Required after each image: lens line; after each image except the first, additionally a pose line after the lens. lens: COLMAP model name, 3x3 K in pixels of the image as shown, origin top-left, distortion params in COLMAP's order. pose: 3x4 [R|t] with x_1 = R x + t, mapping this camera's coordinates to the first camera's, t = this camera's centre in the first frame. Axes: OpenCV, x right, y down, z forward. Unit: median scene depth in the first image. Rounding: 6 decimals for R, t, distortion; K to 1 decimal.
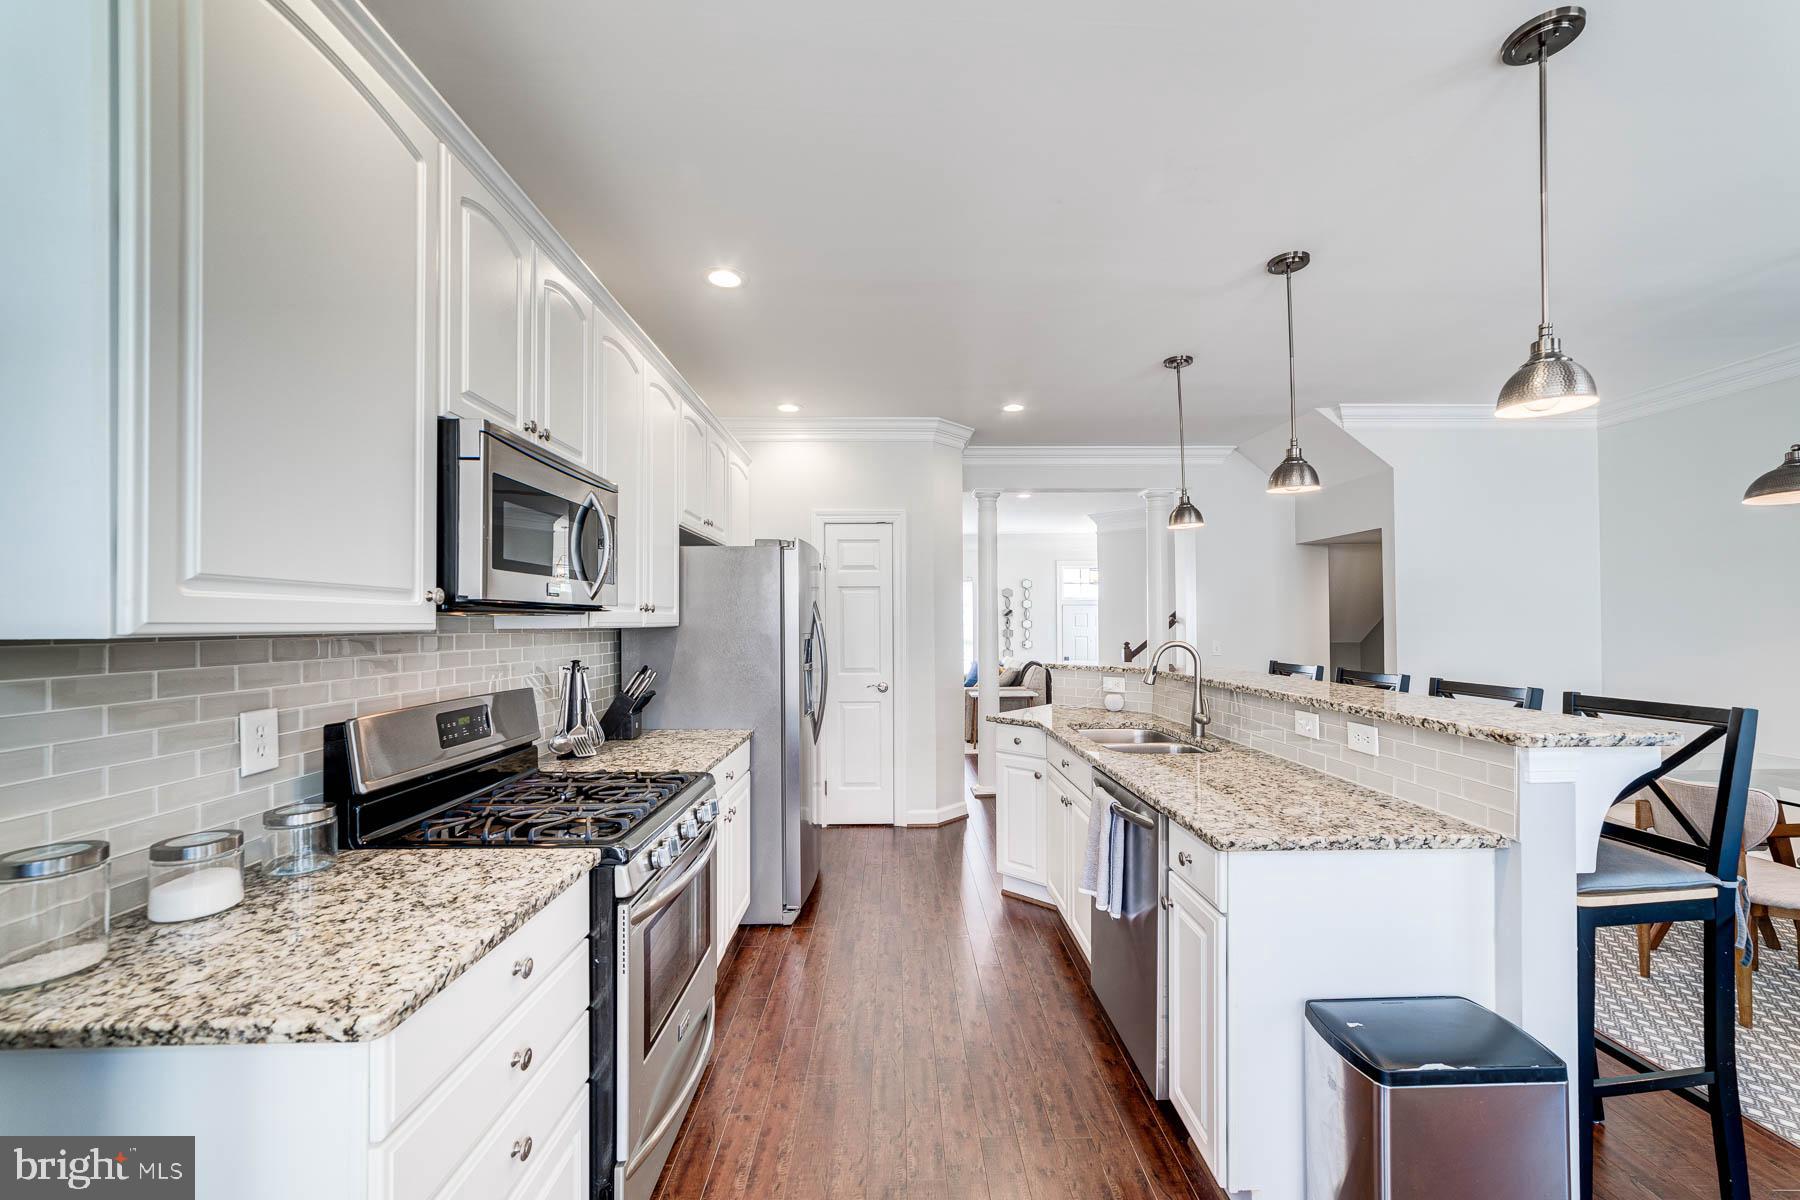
lens RADIAL K [[705.1, 0, 907.2], [0, 705.1, 614.0], [0, 0, 1]] dist [-0.000826, 0.000710]
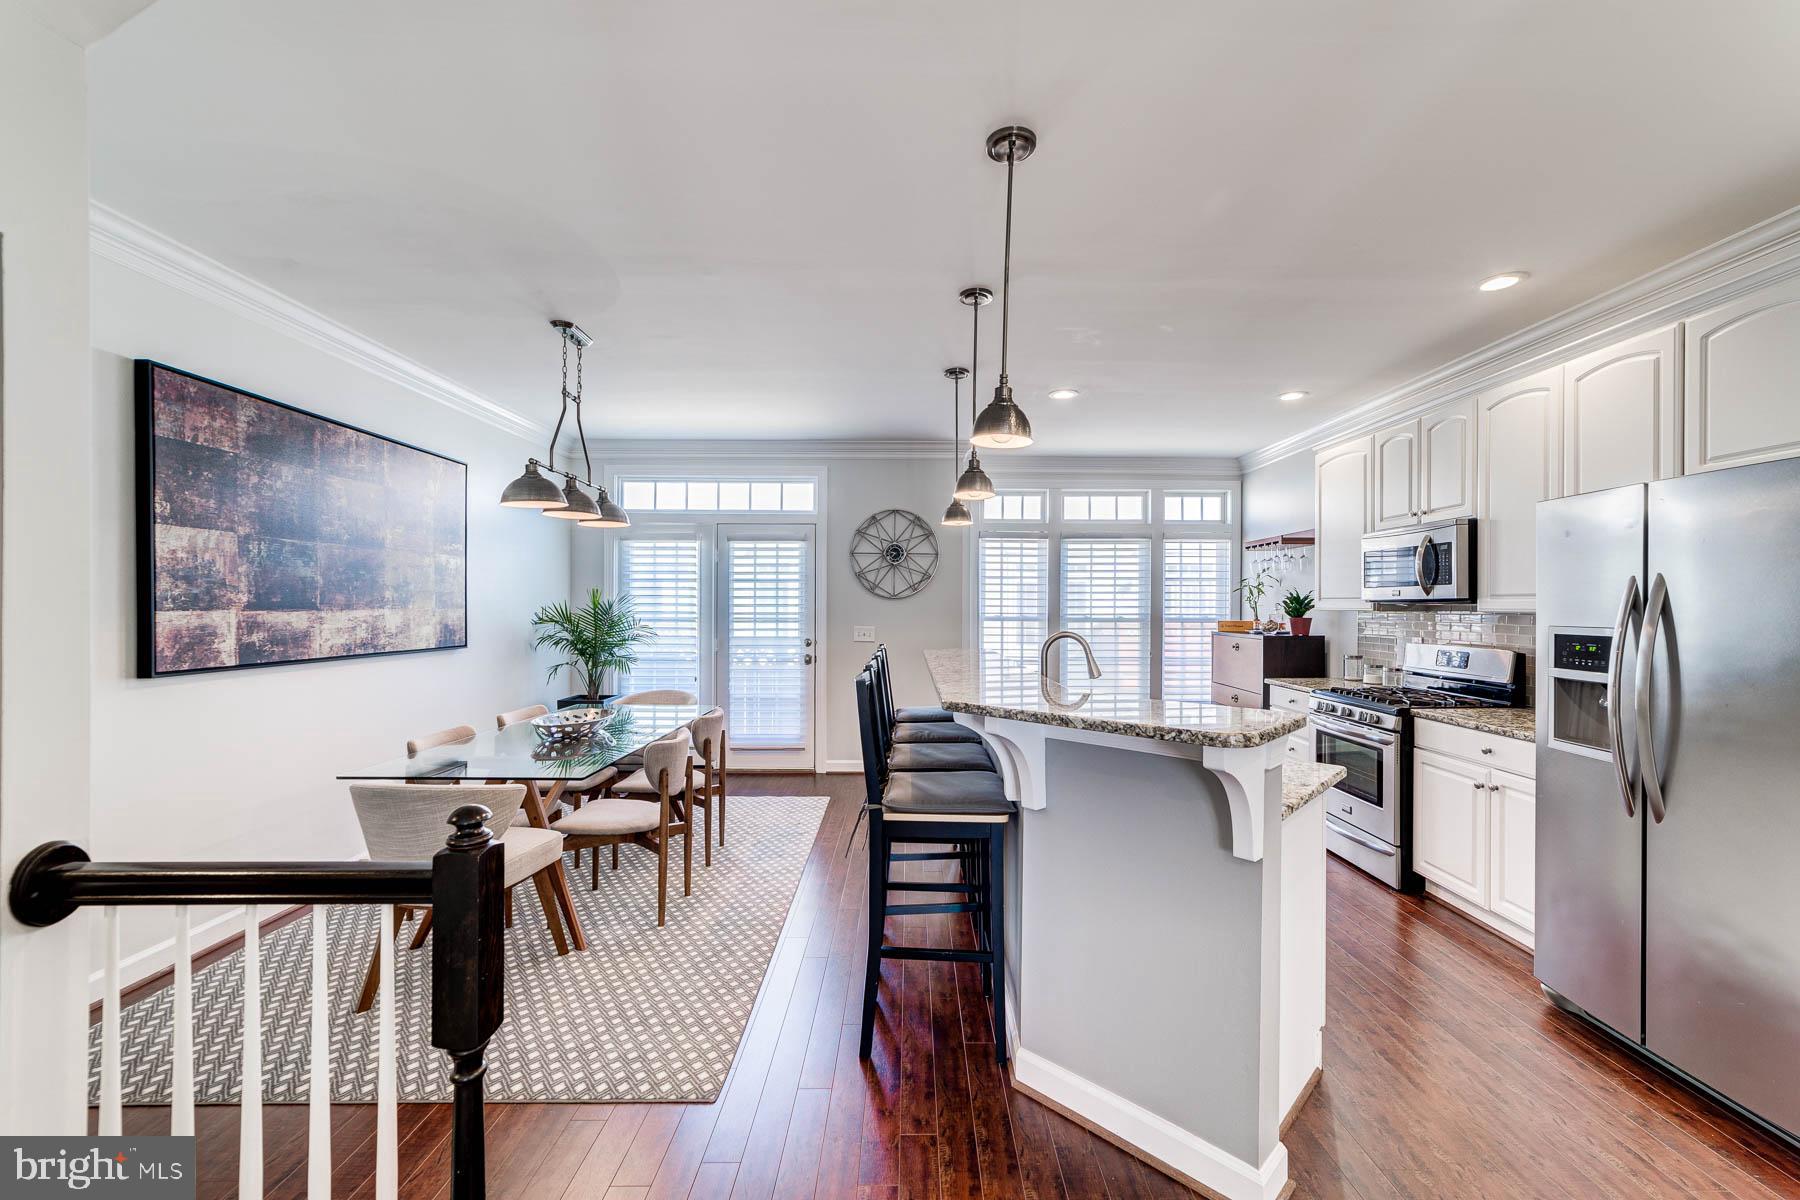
lens RADIAL K [[690.2, 0, 908.2], [0, 690.2, 607.7], [0, 0, 1]] dist [-0.017058, 0.007627]
pose [[-0.999737, 0.003802, 0.022624, 0.825409], [0.003627, 0.999964, -0.007735, 0.018334], [-0.022653, -0.007651, -0.999714, 2.766587]]
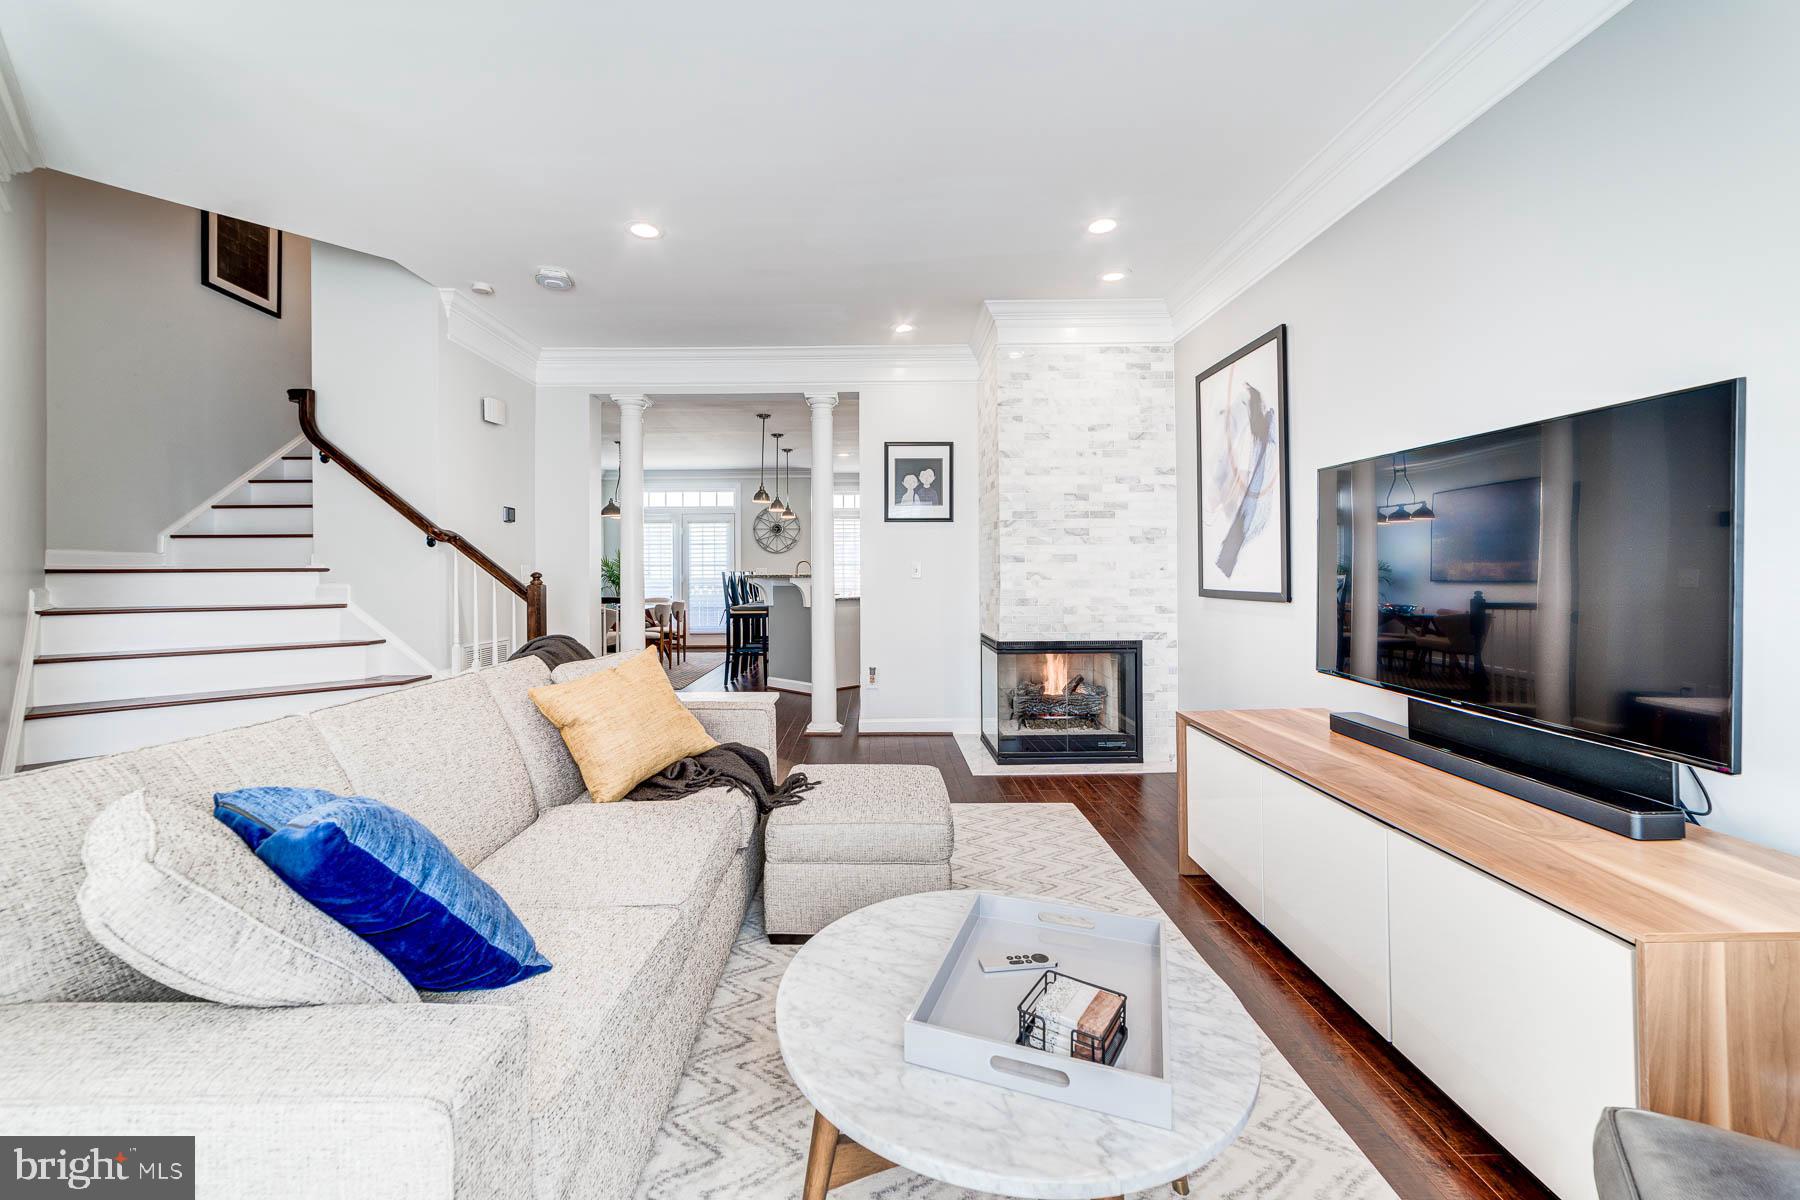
lens RADIAL K [[691.3, 0, 892.2], [0, 691.3, 566.1], [0, 0, 1]] dist [-0.005881, 0.000334]
pose [[-0.999862, 0.016427, 0.002458, 0.053400], [0.016373, 0.999654, -0.020601, 0.182790], [-0.002796, -0.020558, -0.999785, 5.229443]]
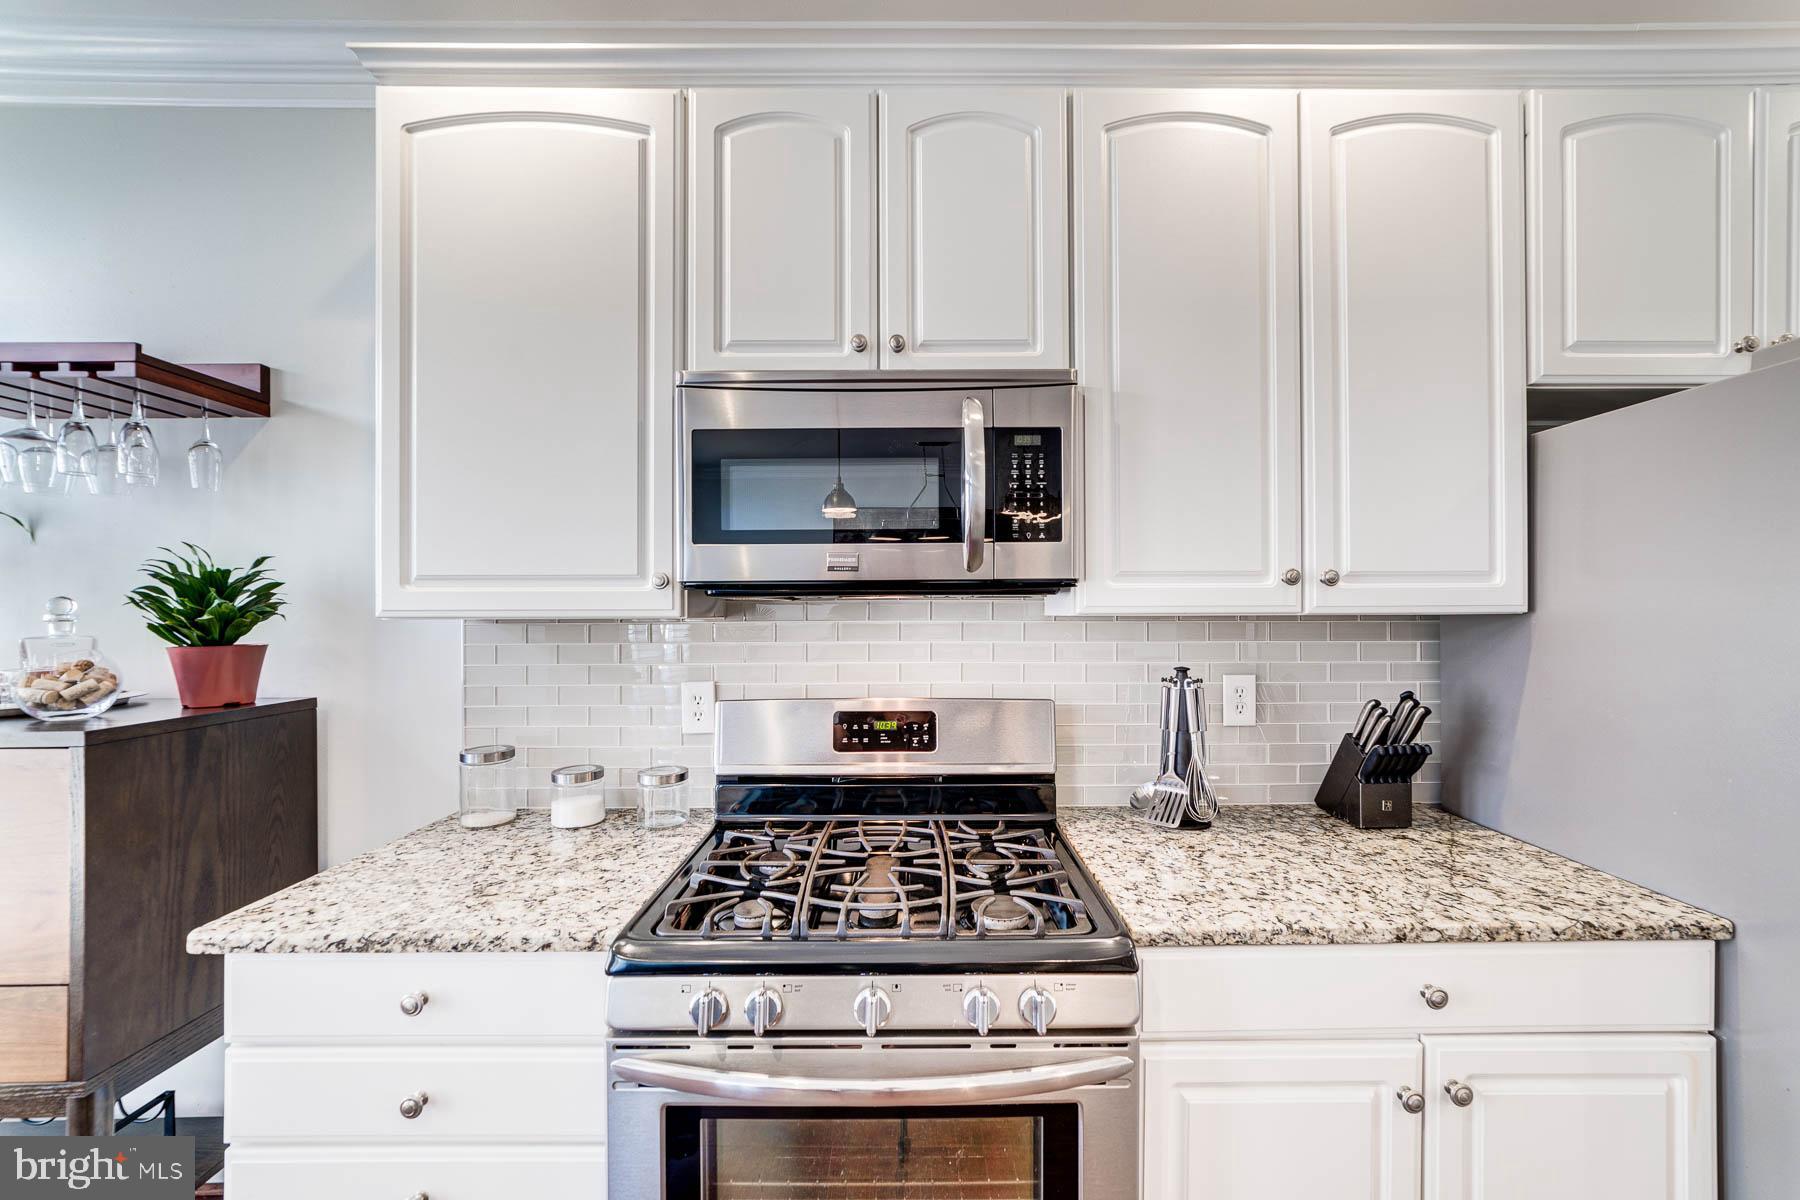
lens RADIAL K [[703.0, 0, 918.4], [0, 703.0, 610.3], [0, 0, 1]] dist [-0.036295, 0.022589]
pose [[-0.001801, 0.001120, -0.999998, 0.186467], [0.016503, 0.999863, 0.001090, 0.013598], [0.999862, -0.016501, -0.001819, 0.960130]]
